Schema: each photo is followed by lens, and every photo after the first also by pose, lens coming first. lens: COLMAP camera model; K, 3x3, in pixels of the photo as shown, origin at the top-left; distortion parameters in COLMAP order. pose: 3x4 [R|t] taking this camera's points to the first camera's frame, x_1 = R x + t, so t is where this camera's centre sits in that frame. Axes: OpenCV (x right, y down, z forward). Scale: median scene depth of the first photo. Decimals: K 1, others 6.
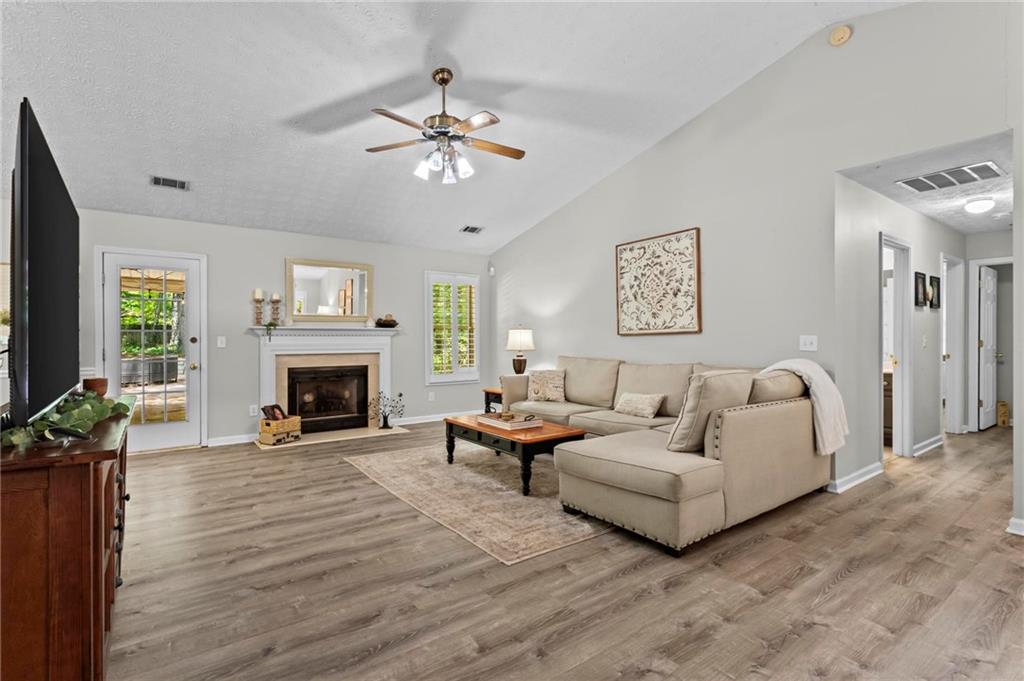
lens RADIAL K [[492.8, 0, 505.6], [0, 492.8, 339.7], [0, 0, 1]] dist [-0.001060, -0.000372]
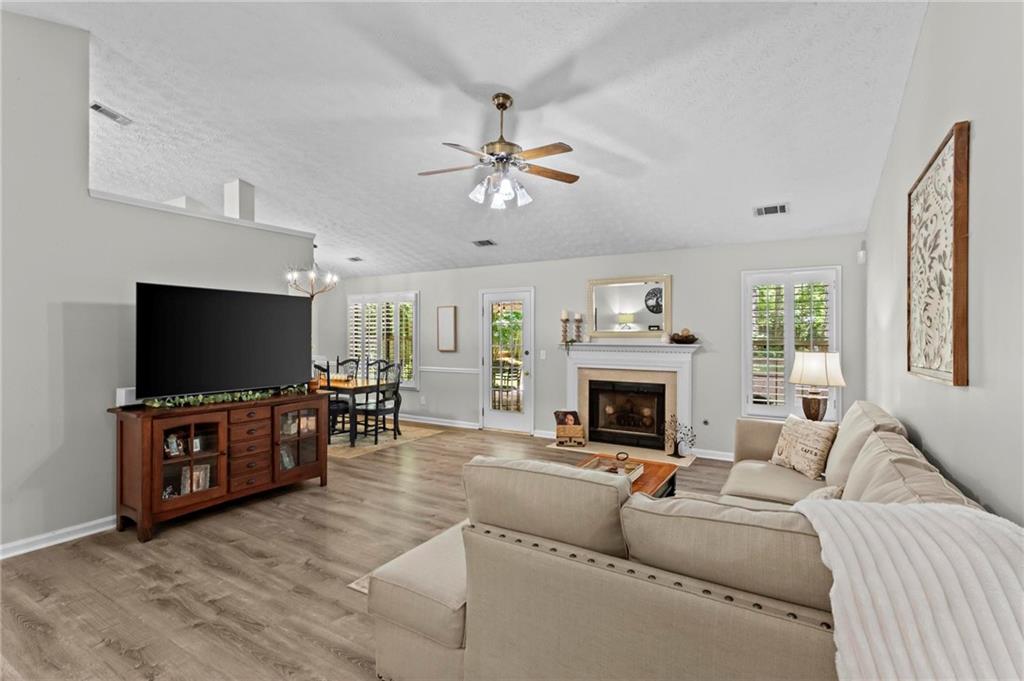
lens RADIAL K [[492.8, 0, 504.5], [0, 492.8, 337.6], [0, 0, 1]] dist [-0.001060, -0.000372]
pose [[0.364829, 0.008811, -0.931033, 0.541605], [-0.004655, 0.999960, 0.007639, -0.047474], [0.931063, 0.001547, 0.364856, 0.439834]]
